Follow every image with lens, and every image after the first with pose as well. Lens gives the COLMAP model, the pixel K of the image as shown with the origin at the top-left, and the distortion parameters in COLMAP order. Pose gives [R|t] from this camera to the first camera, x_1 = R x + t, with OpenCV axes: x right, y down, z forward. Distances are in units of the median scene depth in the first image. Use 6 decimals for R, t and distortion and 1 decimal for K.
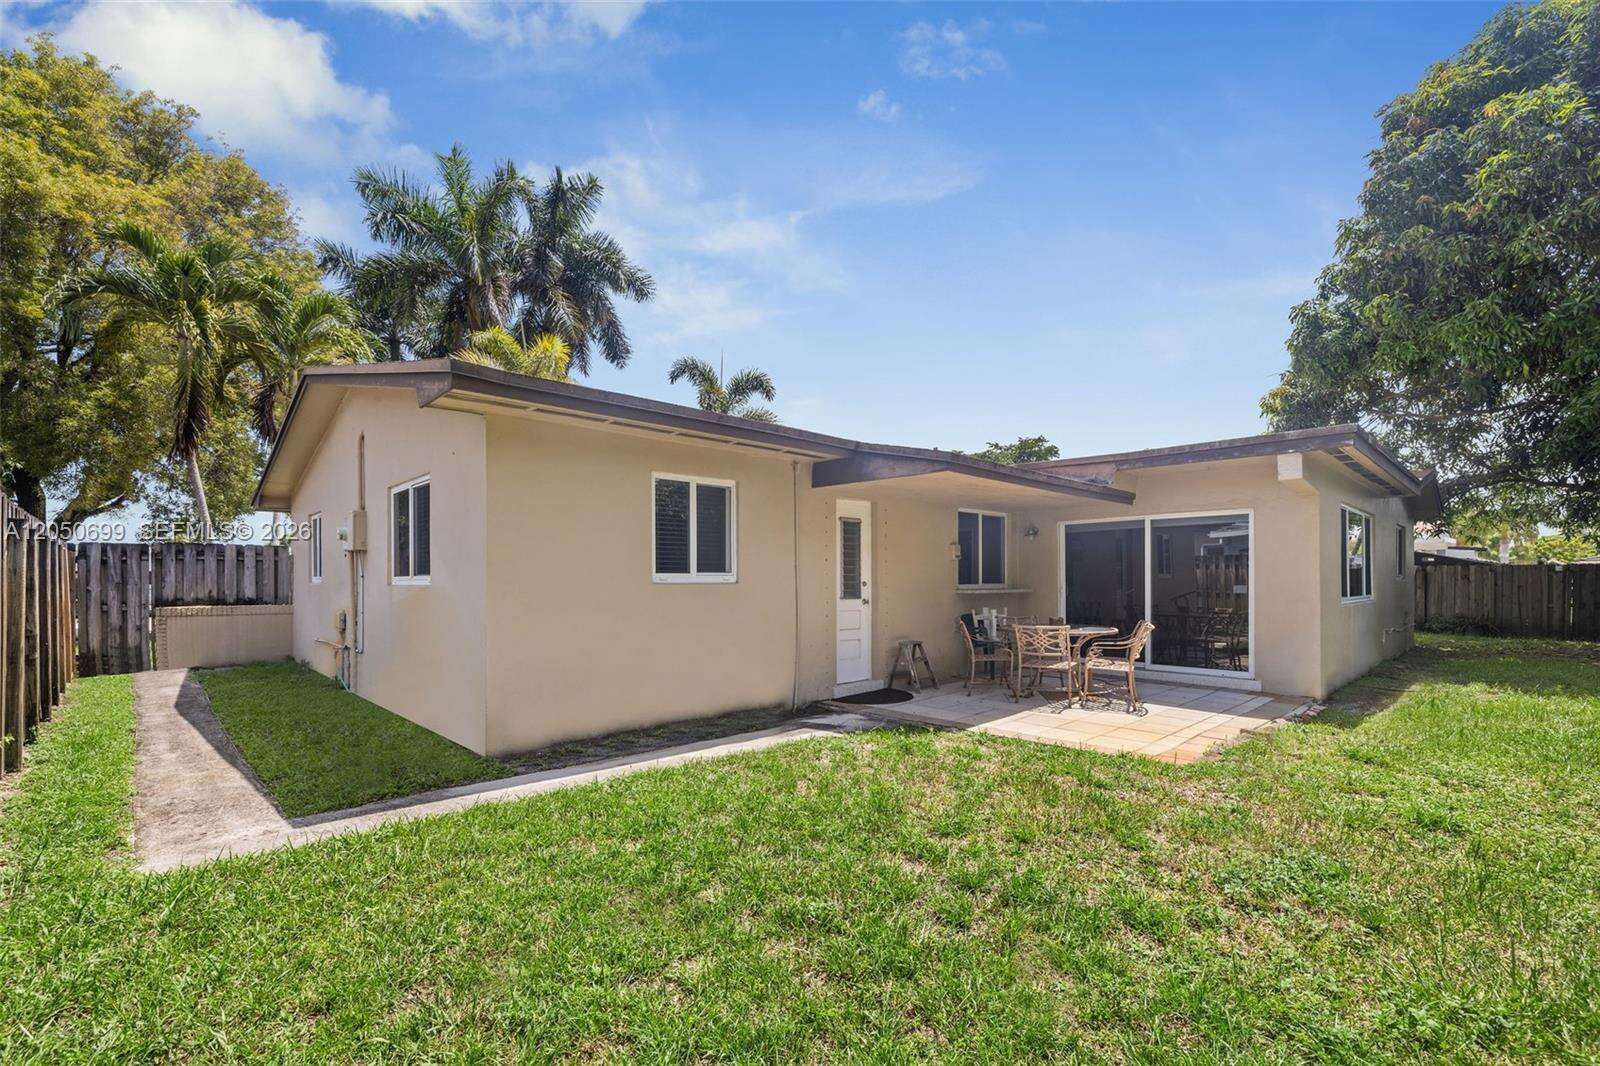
lens RADIAL K [[693.6, 0, 800.0], [0, 693.6, 533.0], [0, 0, 1]] dist [0.001377, -0.000999]
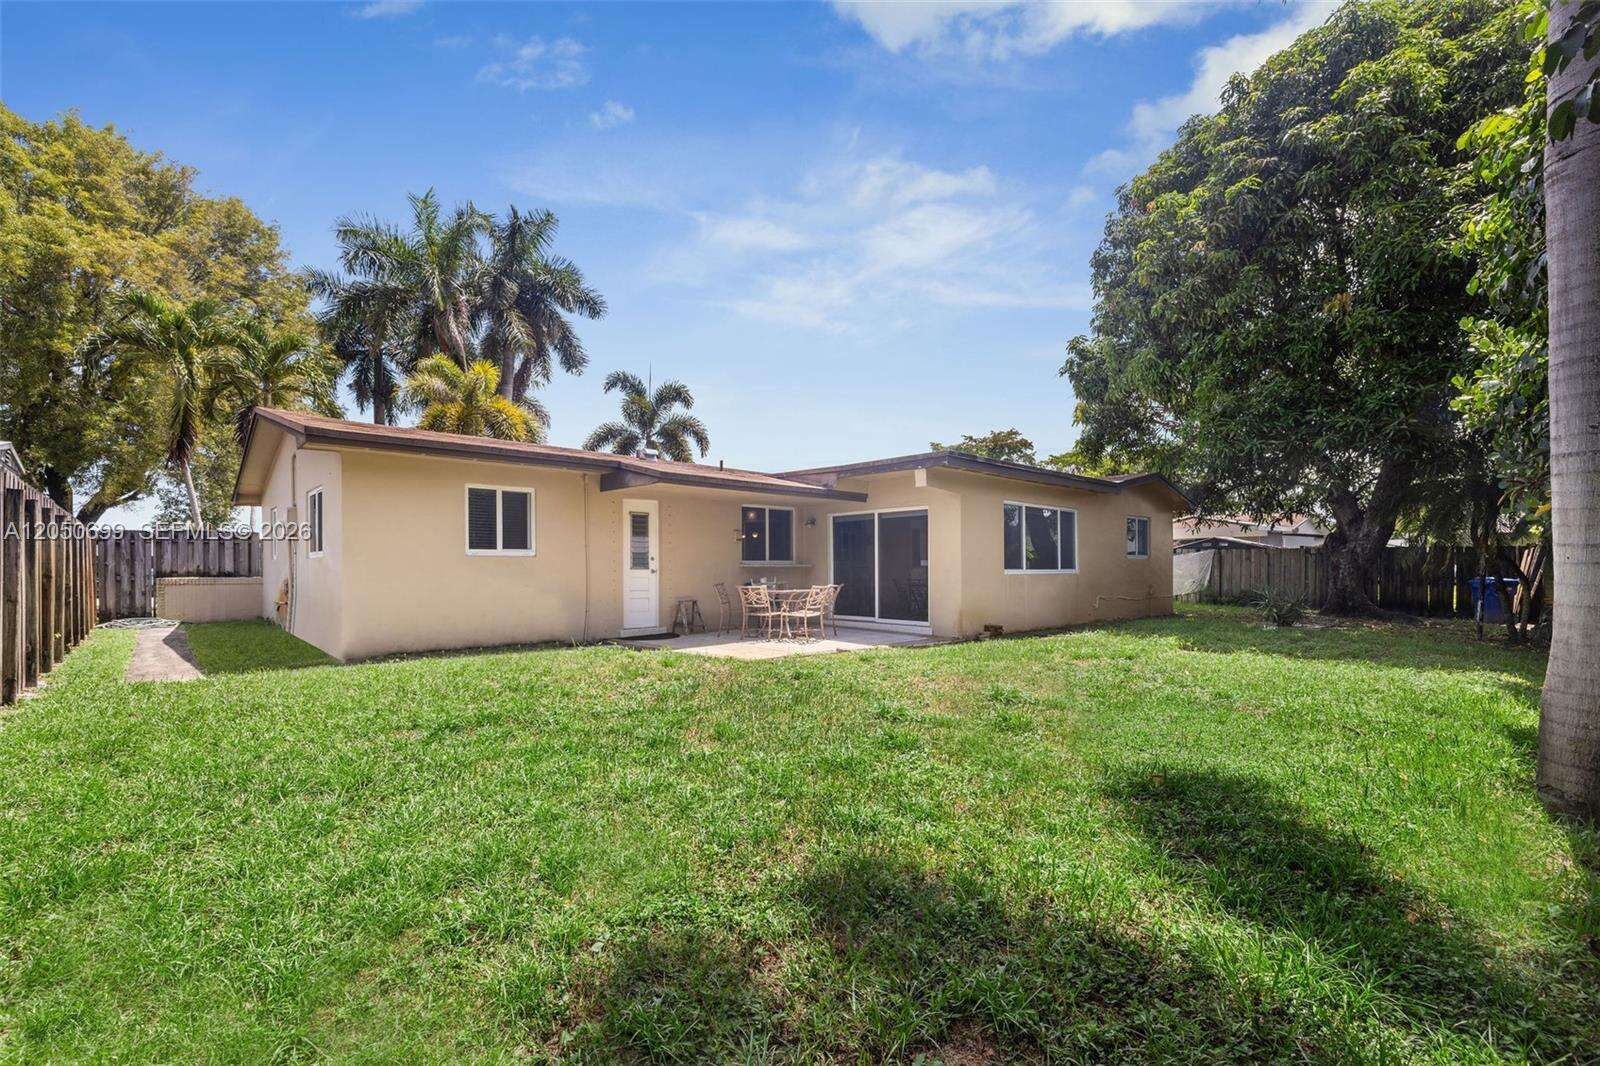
lens RADIAL K [[674.4, 0, 799.1], [0, 674.4, 522.3], [0, 0, 1]] dist [-0.000613, 0.000361]
pose [[0.999997, 0.000250, -0.002610, 0.198406], [-0.000246, 0.999999, 0.001648, -0.001611], [0.002610, -0.001648, 0.999995, -0.187447]]
